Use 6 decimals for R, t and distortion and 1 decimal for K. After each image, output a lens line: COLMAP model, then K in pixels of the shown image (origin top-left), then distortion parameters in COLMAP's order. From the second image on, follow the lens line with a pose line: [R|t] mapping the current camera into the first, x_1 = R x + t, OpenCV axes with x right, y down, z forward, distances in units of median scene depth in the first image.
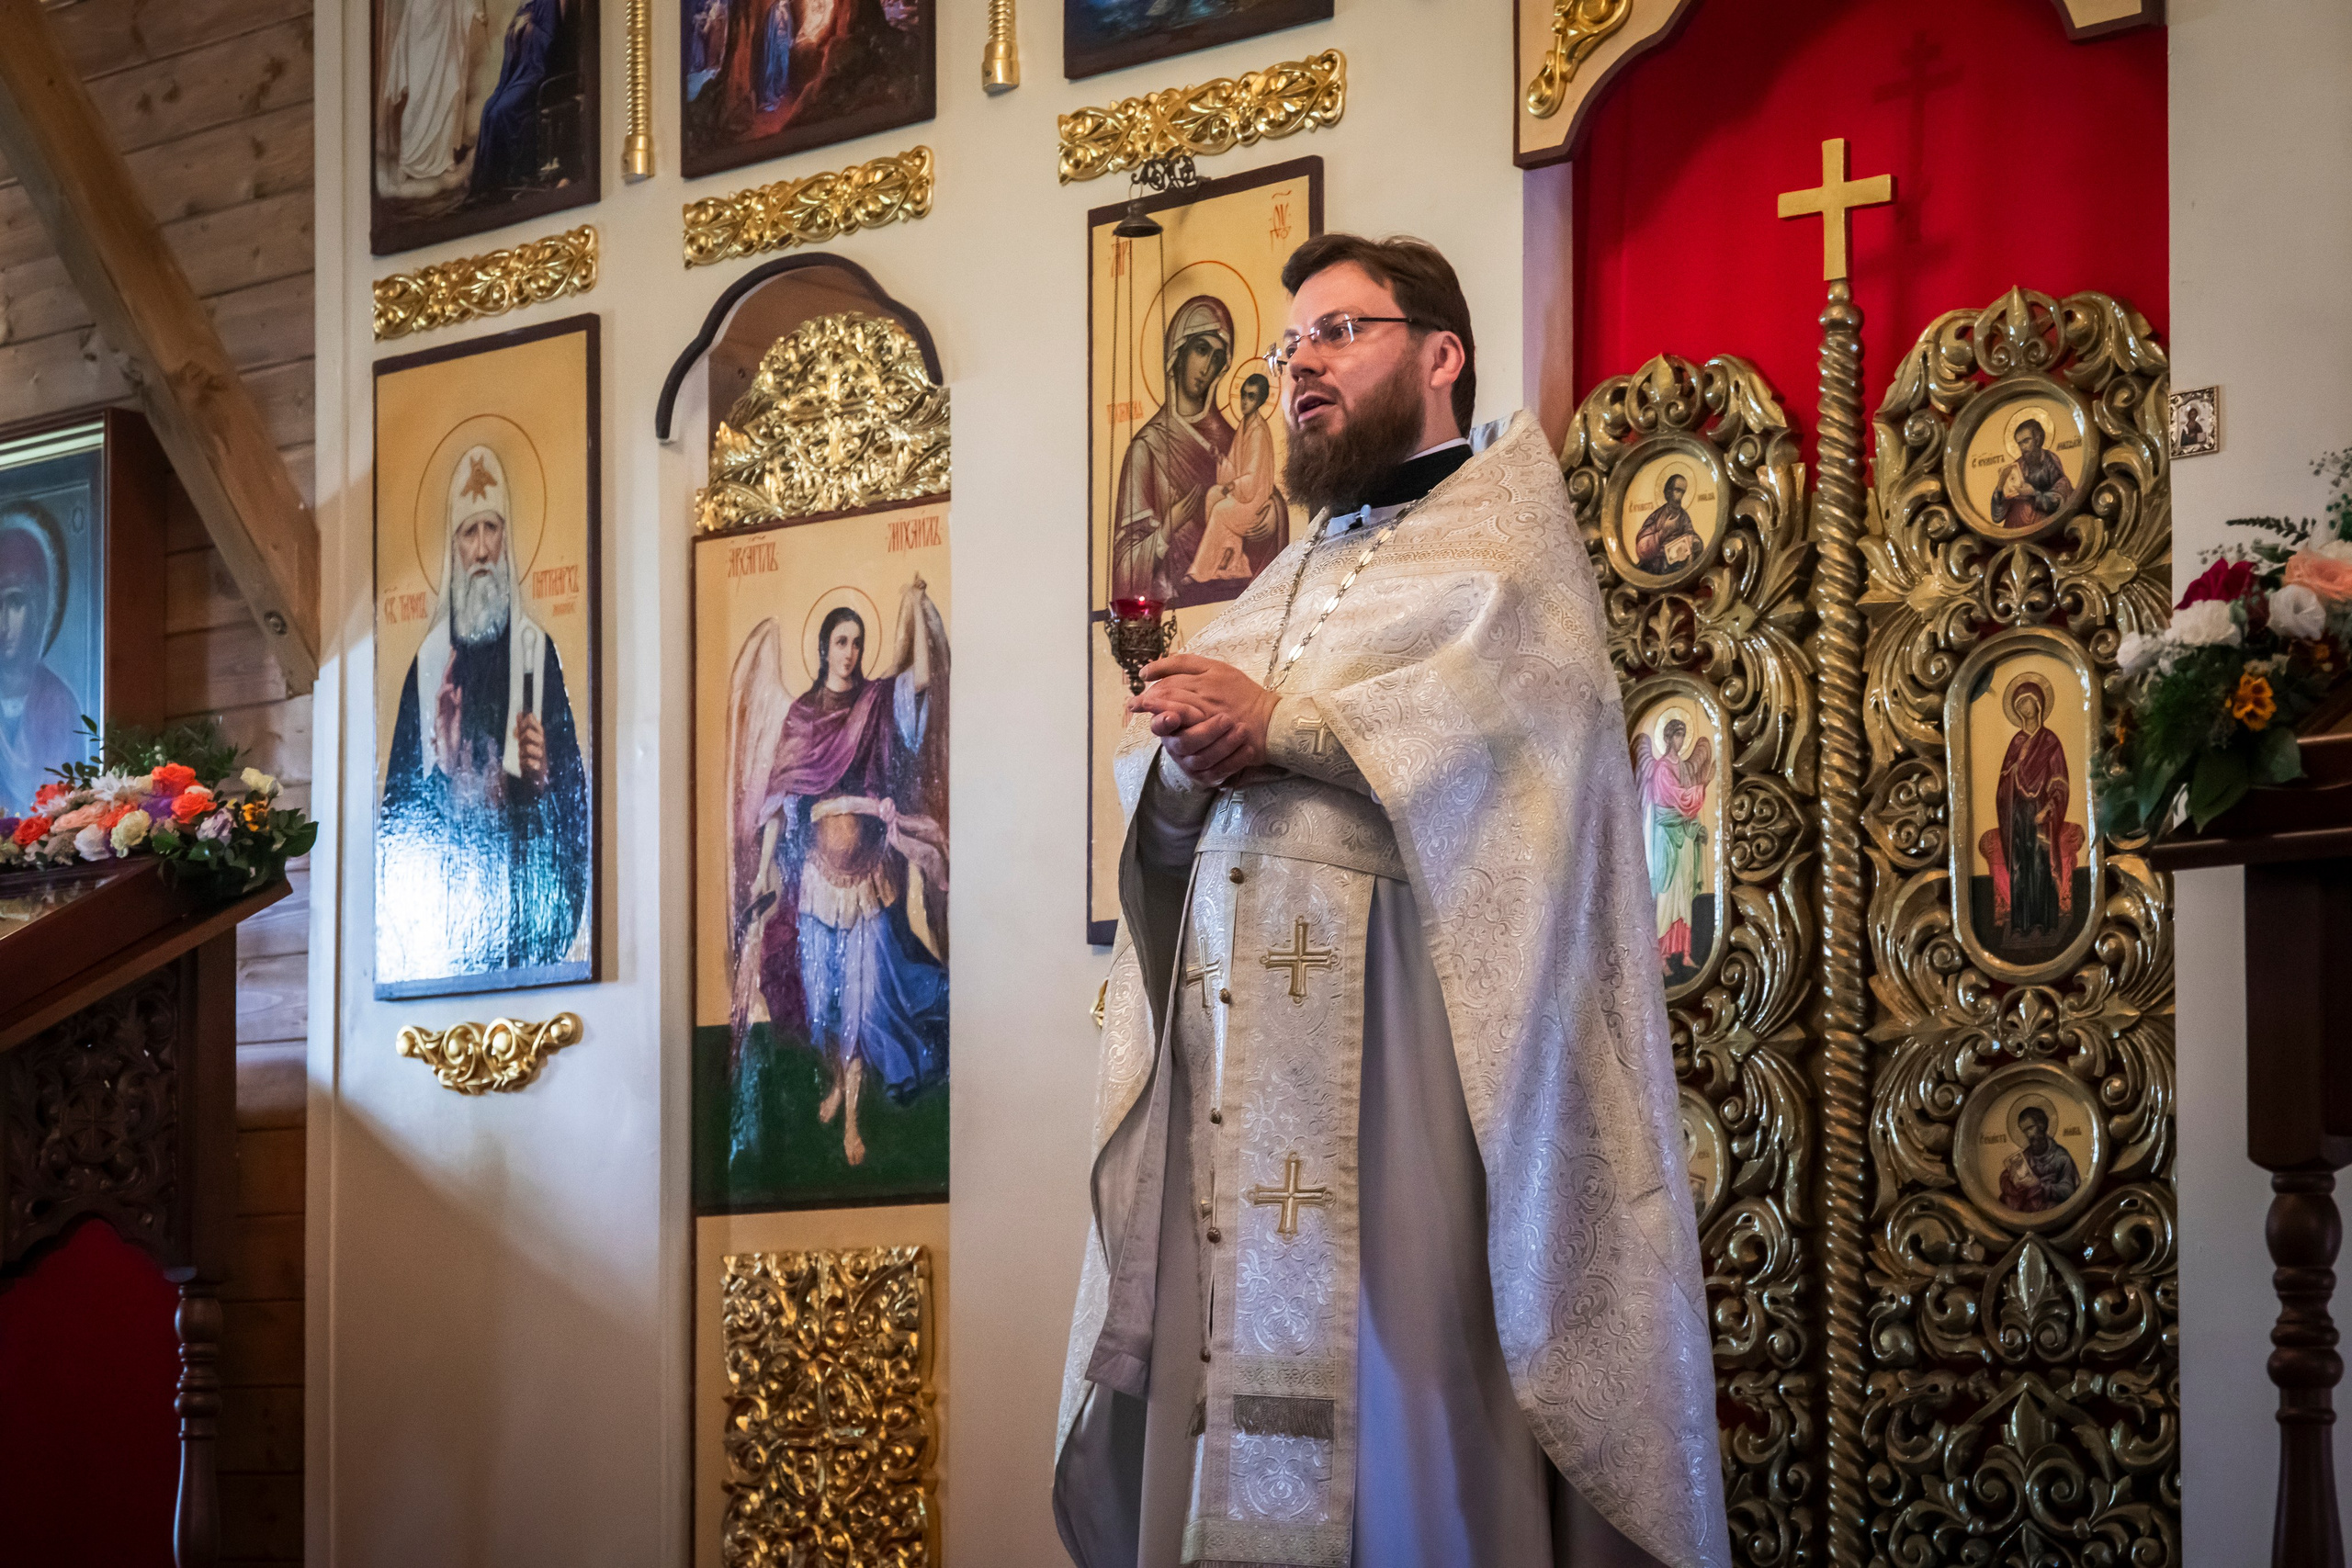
lens RADIAL K [[4794.4, 0, 1223.9], [0, 4794.4, 1122.9], [0, 0, 1]] dist [0.186434, 0.000000]
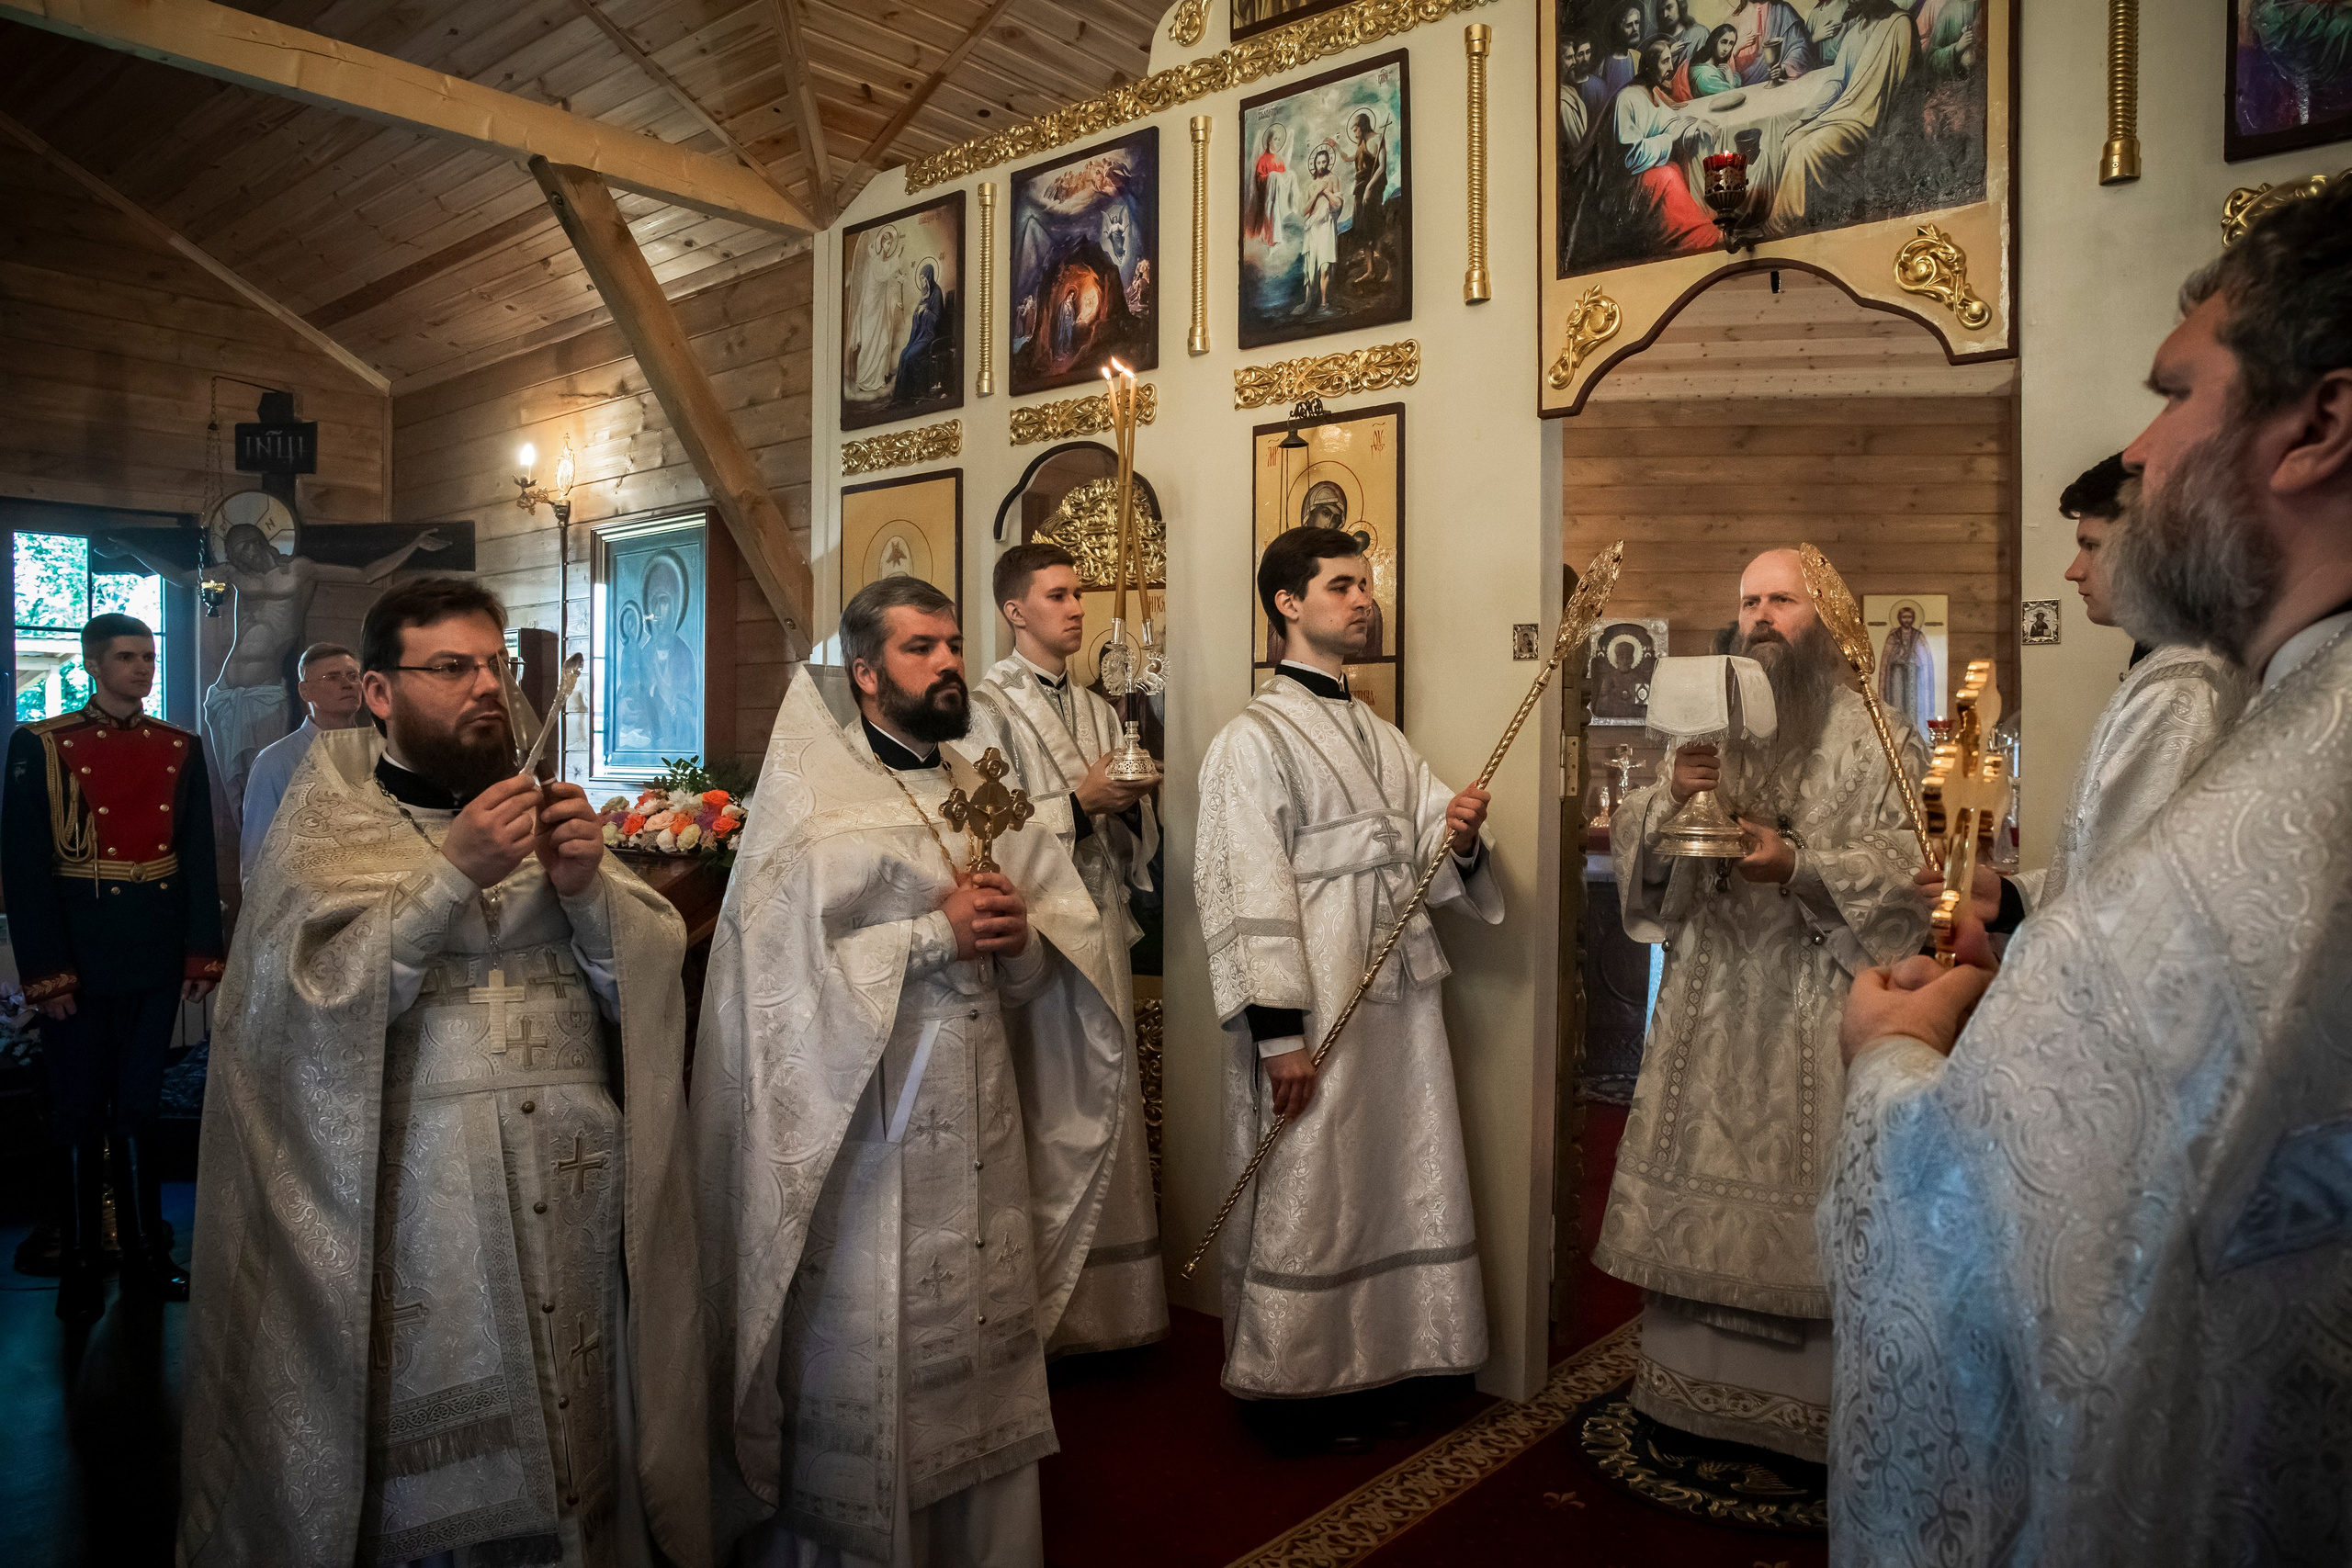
lens RADIAL K [[1682.7, 0, 1105.6], [0, 1682.7, 766.7], [0, 0, 1]] dist [-0.087976, 0.080671]
pose [[0.999654, 0.007249, -0.025267, -0.060457], [-0.005271, 0.996978, 0.077507, -0.107723], [0.025752, -0.077347, 0.996672, 0.374328]]
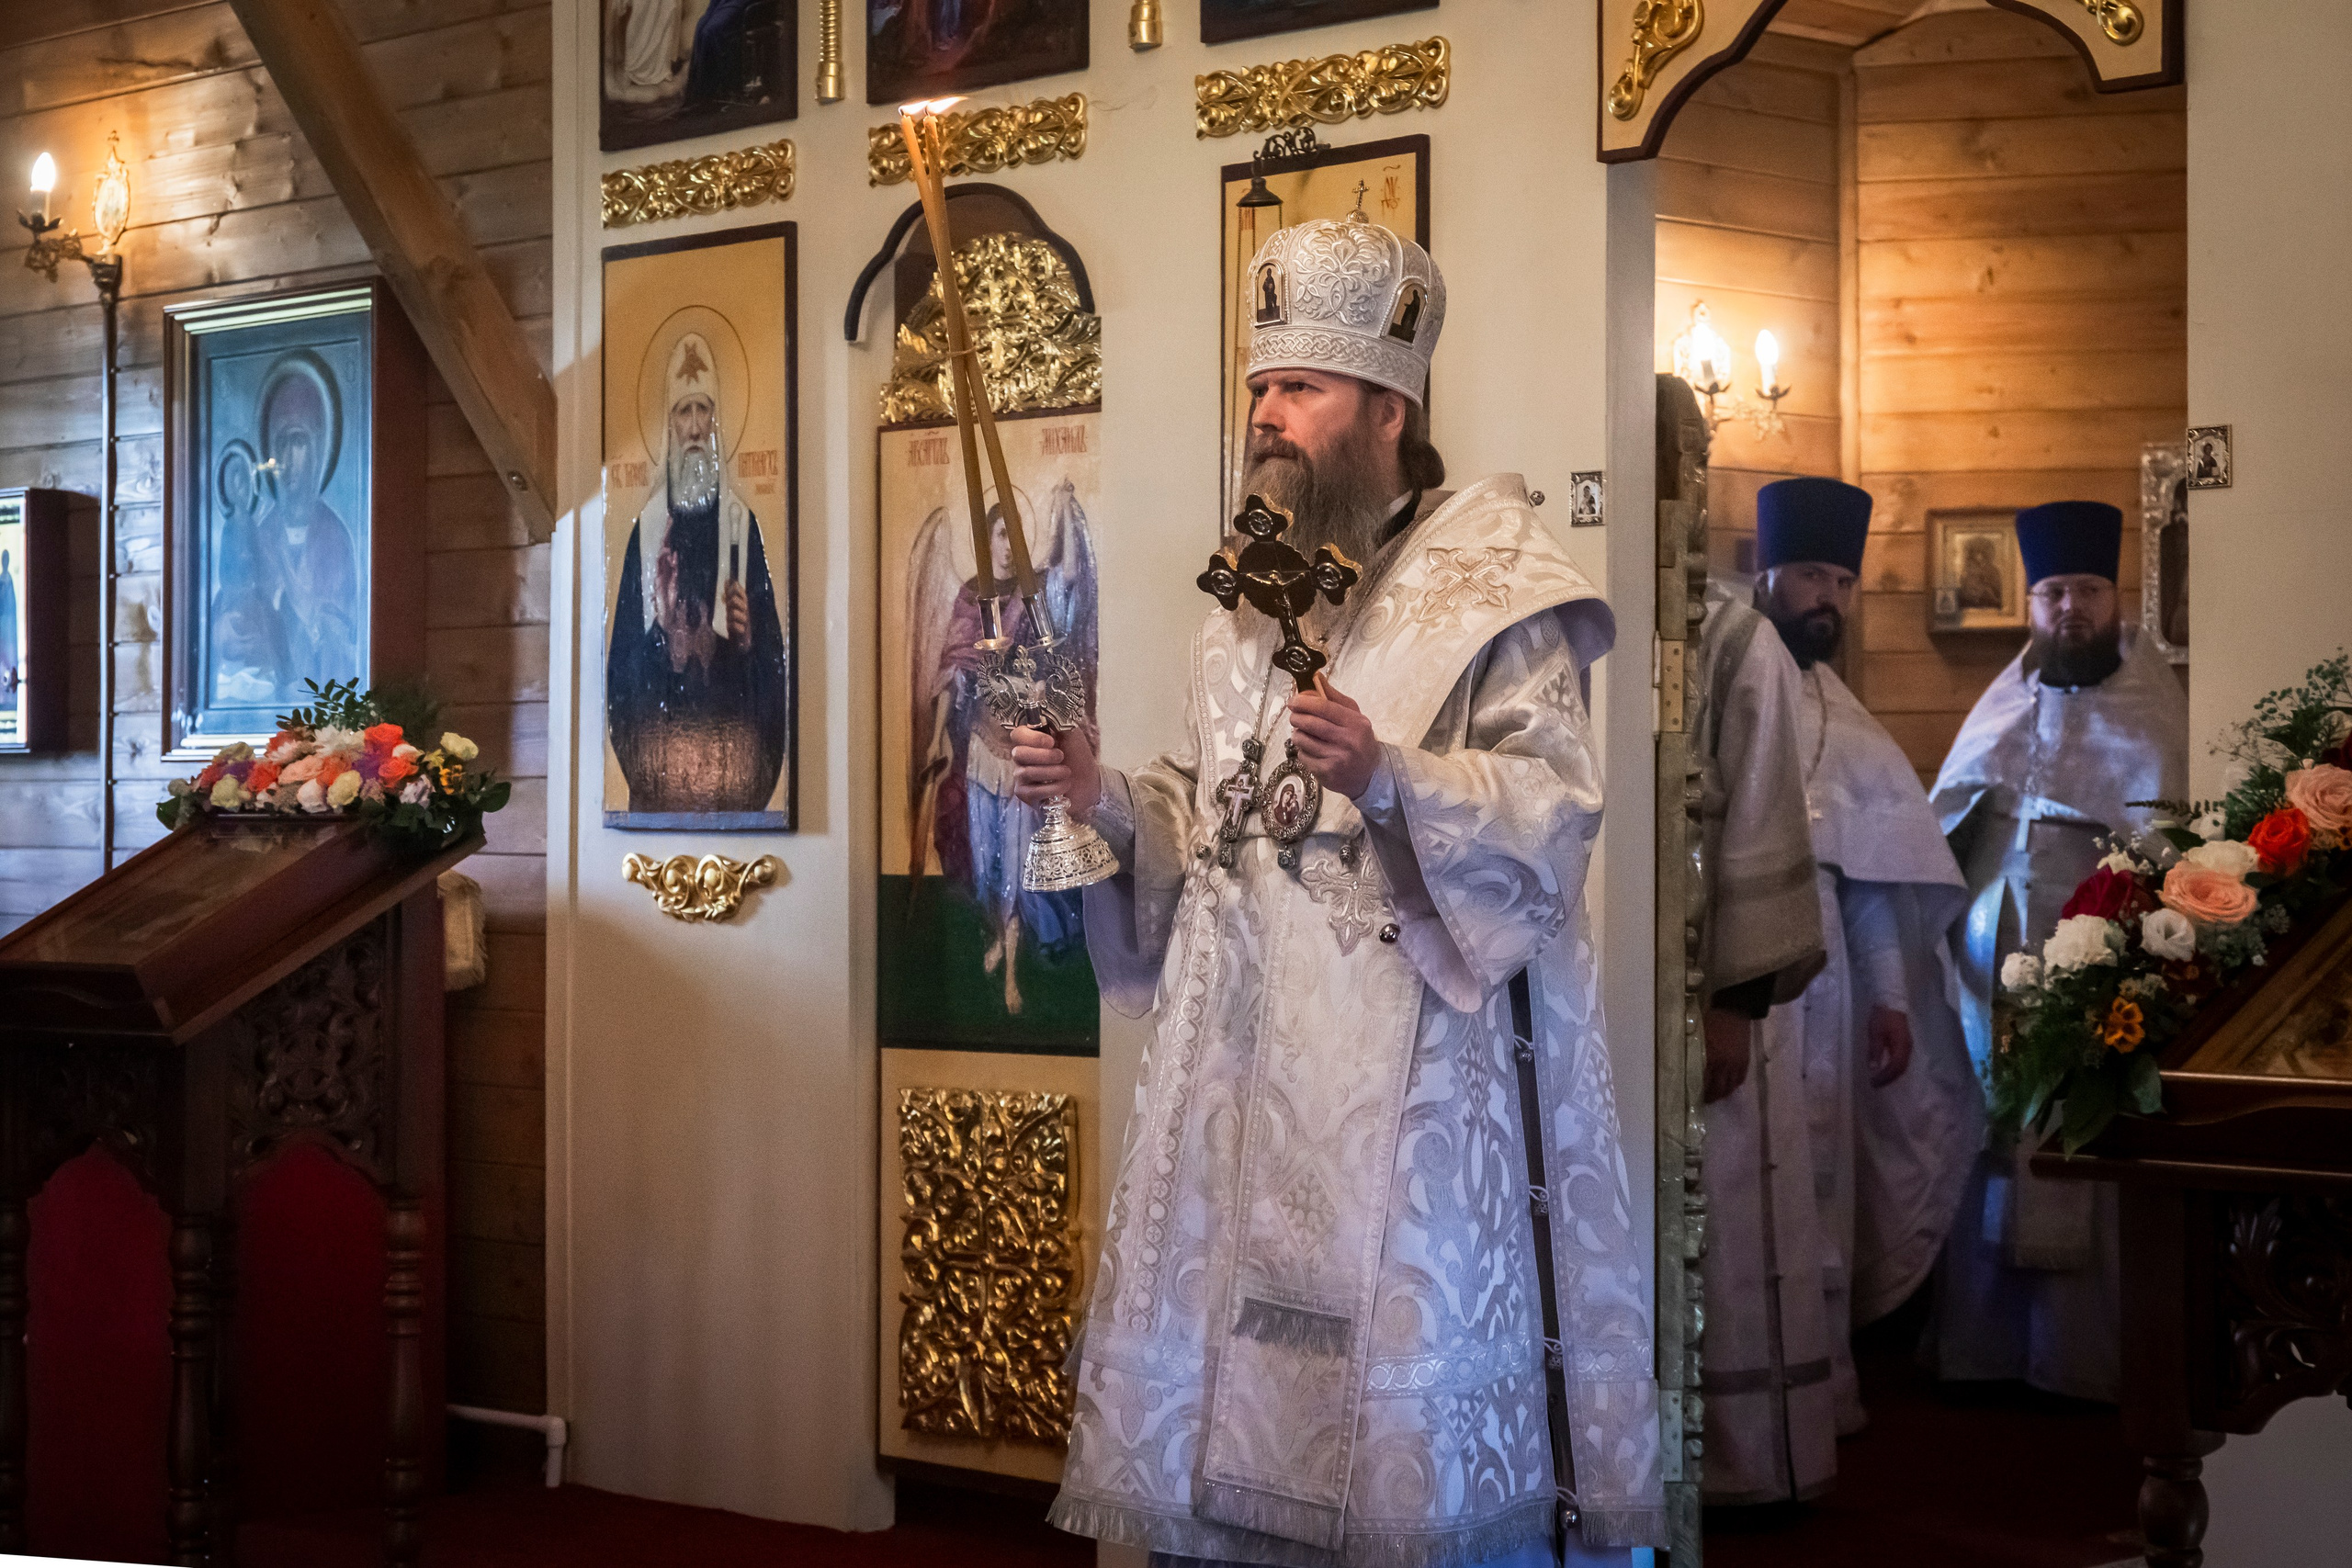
lens RADIAL K [[4408.5, 0, 1160.9], [0, 4408.5, 761.7], [0, 0, 1]] dist [0.210095, 0.000000]
pose [[0.996342, 0.005370, -0.085291, 0.041879], [-0.000760, 0.998541, 0.053999, -0.101982], [0.085456, -0.053737, 0.994892, -0.005237]]
